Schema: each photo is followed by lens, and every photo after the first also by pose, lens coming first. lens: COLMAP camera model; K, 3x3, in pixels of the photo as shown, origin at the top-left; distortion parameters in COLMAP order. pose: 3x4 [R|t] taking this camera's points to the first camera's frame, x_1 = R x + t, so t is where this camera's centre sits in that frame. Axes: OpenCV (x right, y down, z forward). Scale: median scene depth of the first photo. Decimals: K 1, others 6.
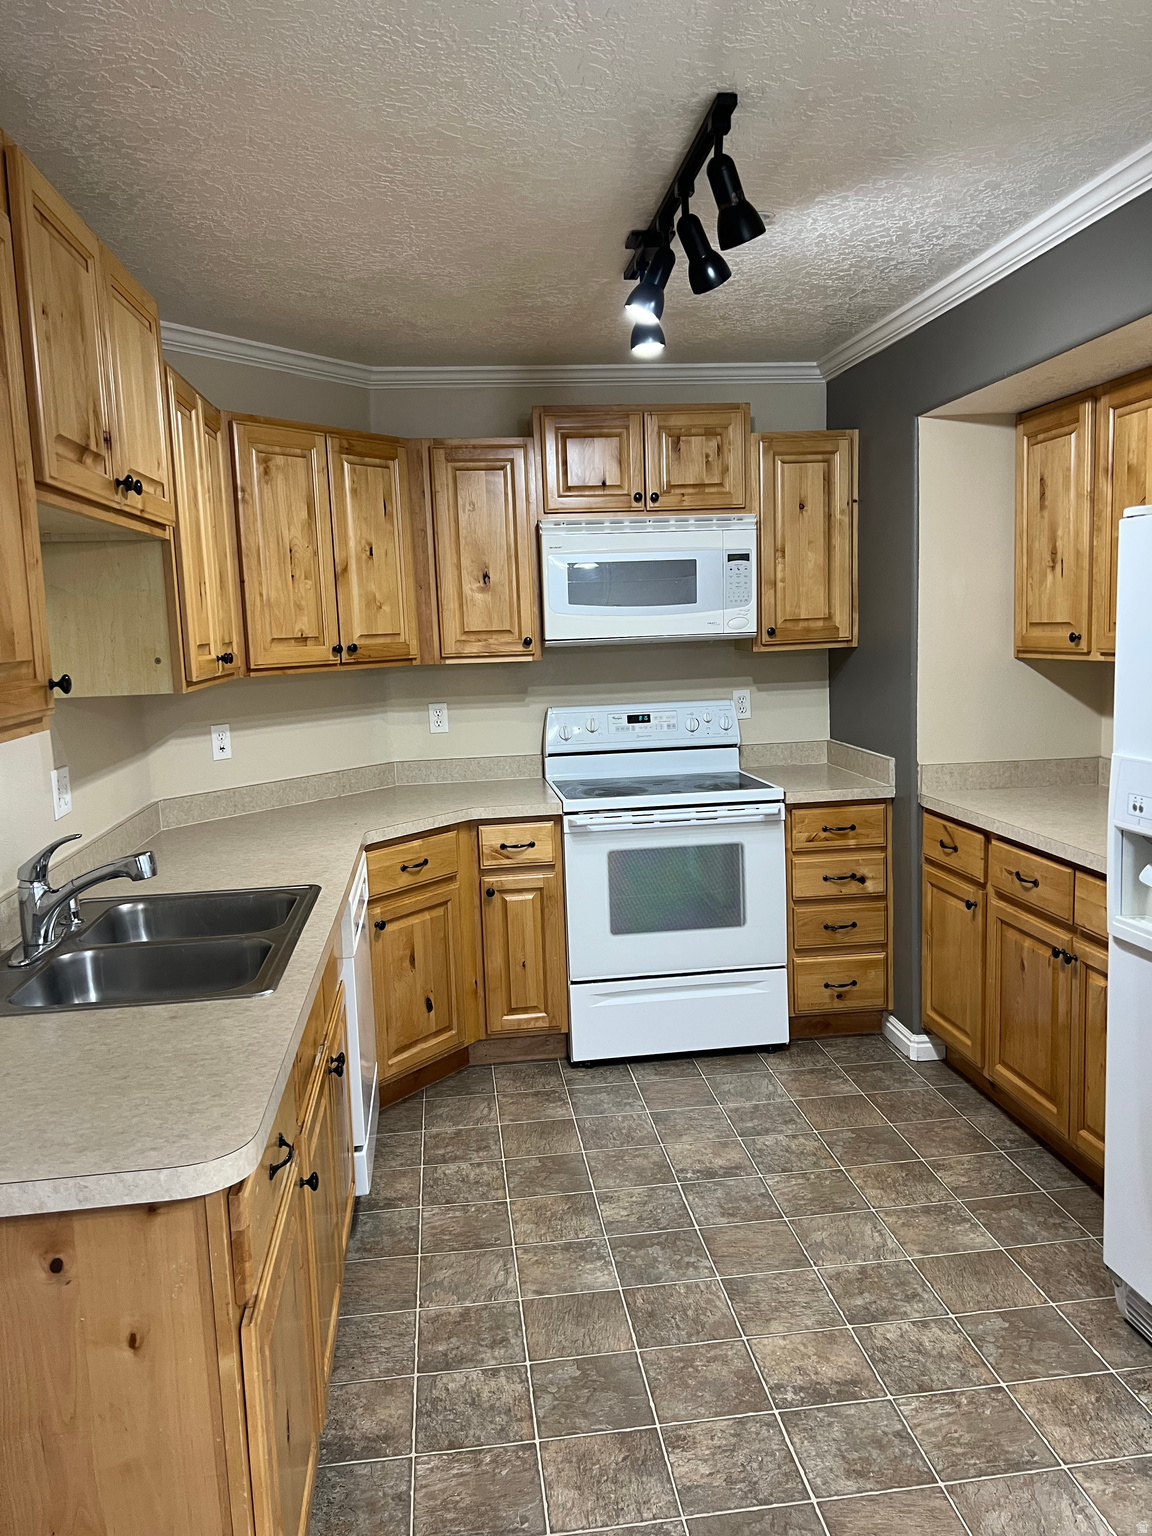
lens RADIAL K [[1152.6, 0, 586.4], [0, 1152.6, 765.6], [0, 0, 1]] dist [0.060515, -0.063975]
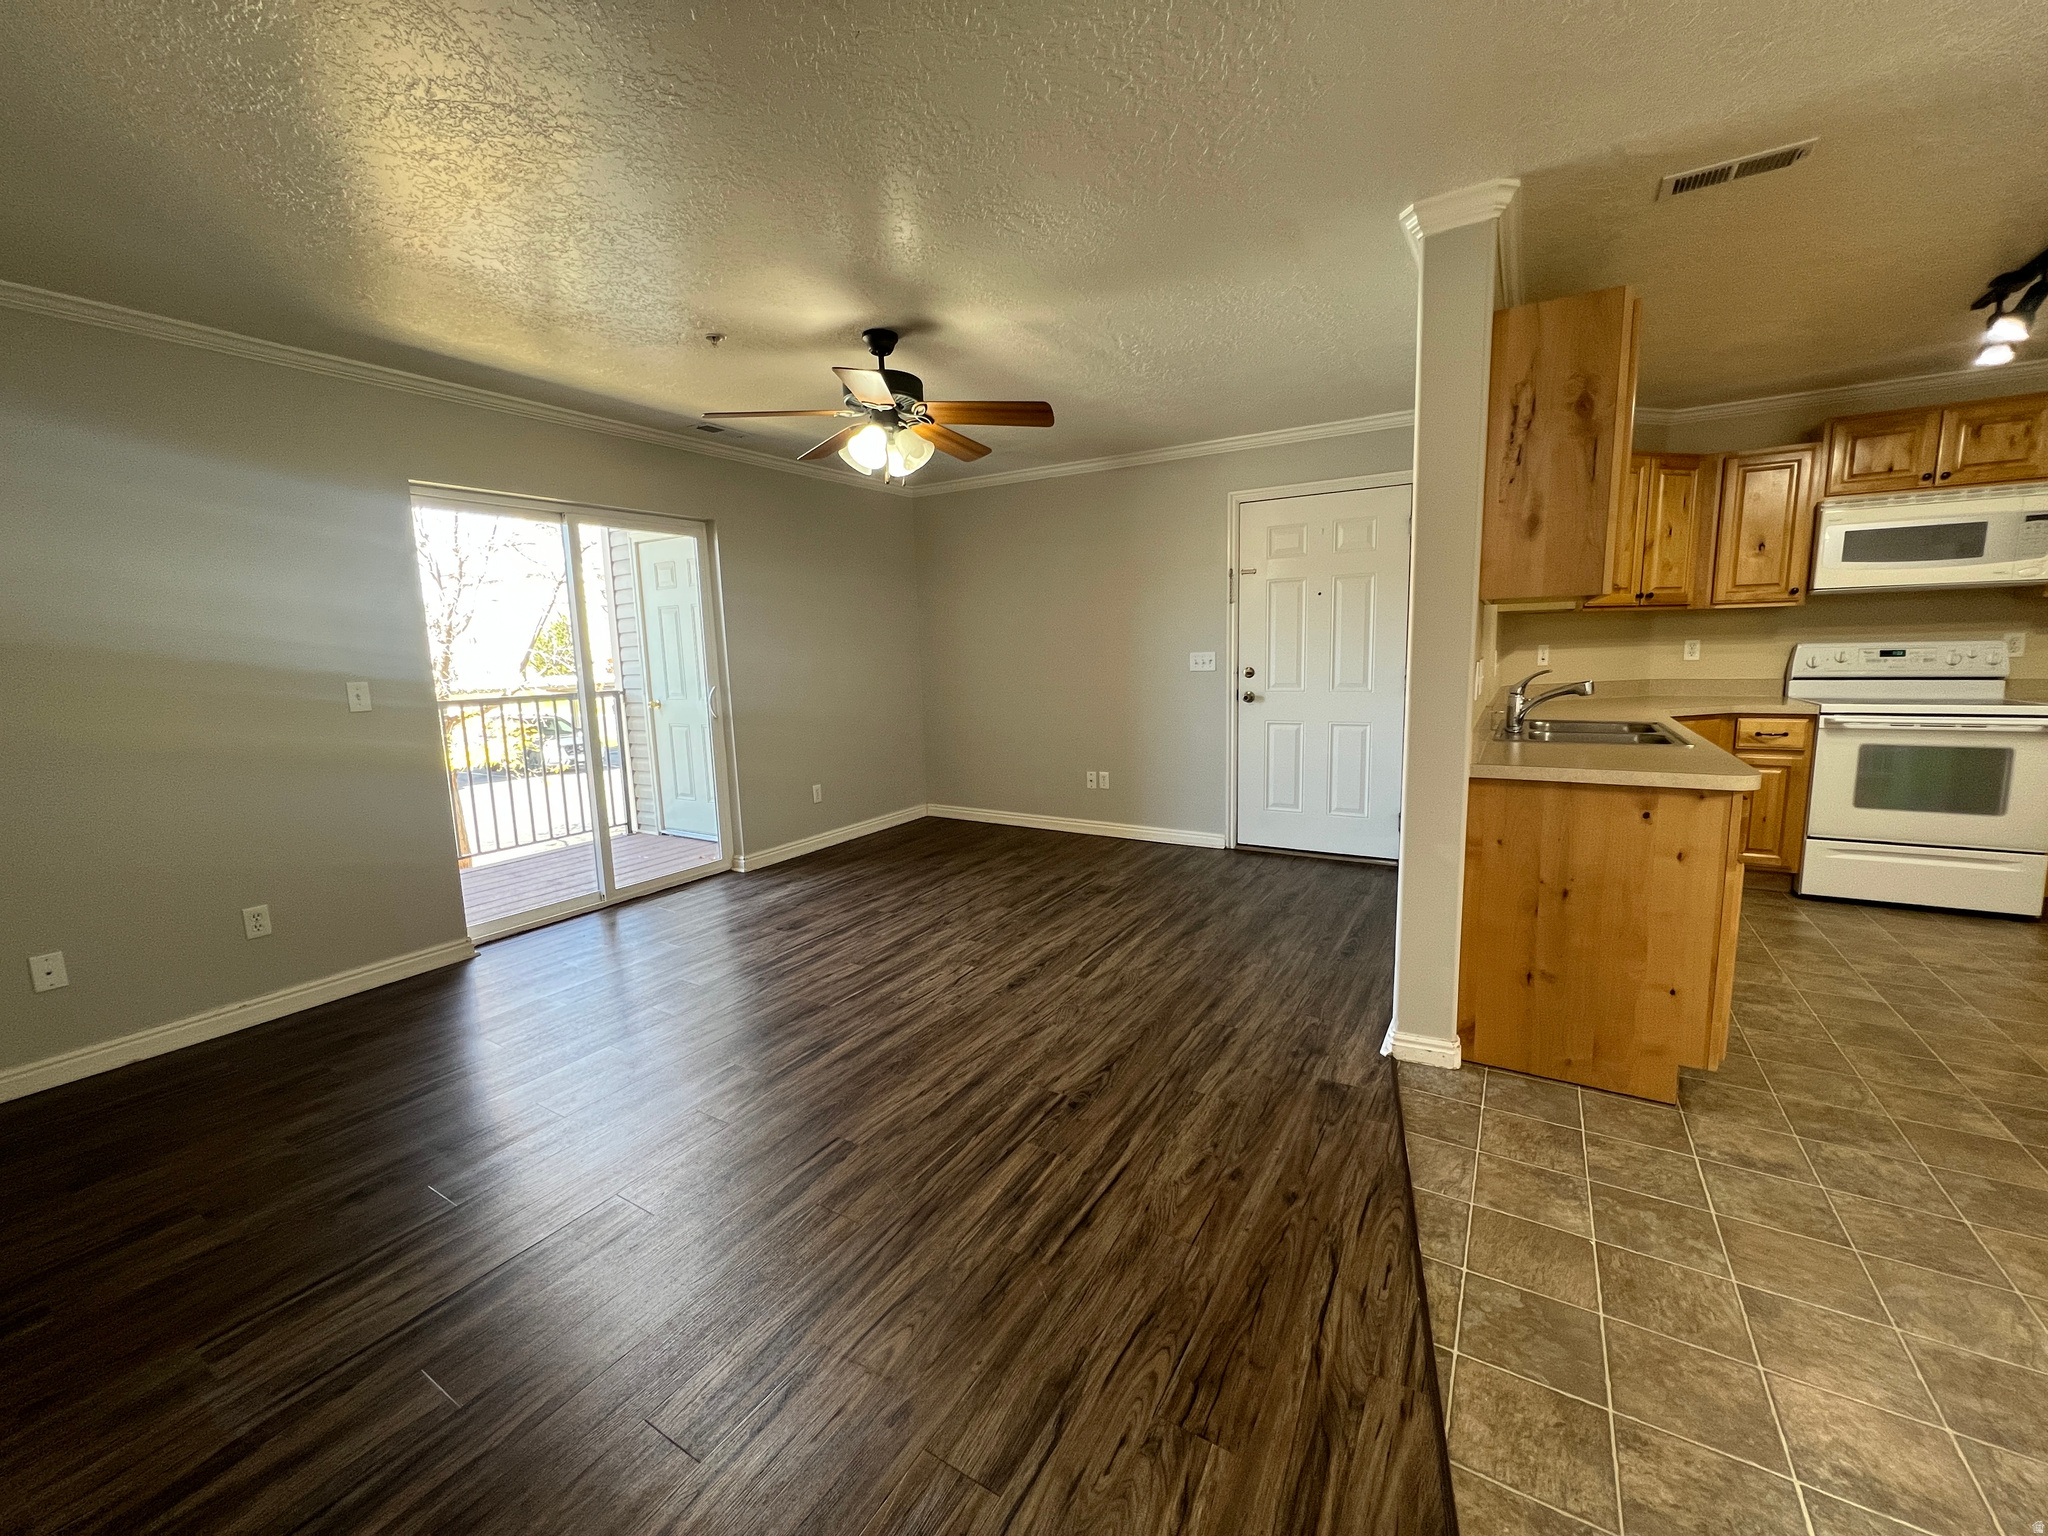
lens RADIAL K [[814.9, 0, 1026.0], [0, 814.9, 760.2], [0, 0, 1]] dist [-0.002318, 0.000686]
pose [[0.777761, 0.101596, -0.620296, -0.152682], [-0.080401, 0.994825, 0.062127, 0.115643], [0.623397, 0.001552, 0.781904, -0.365824]]
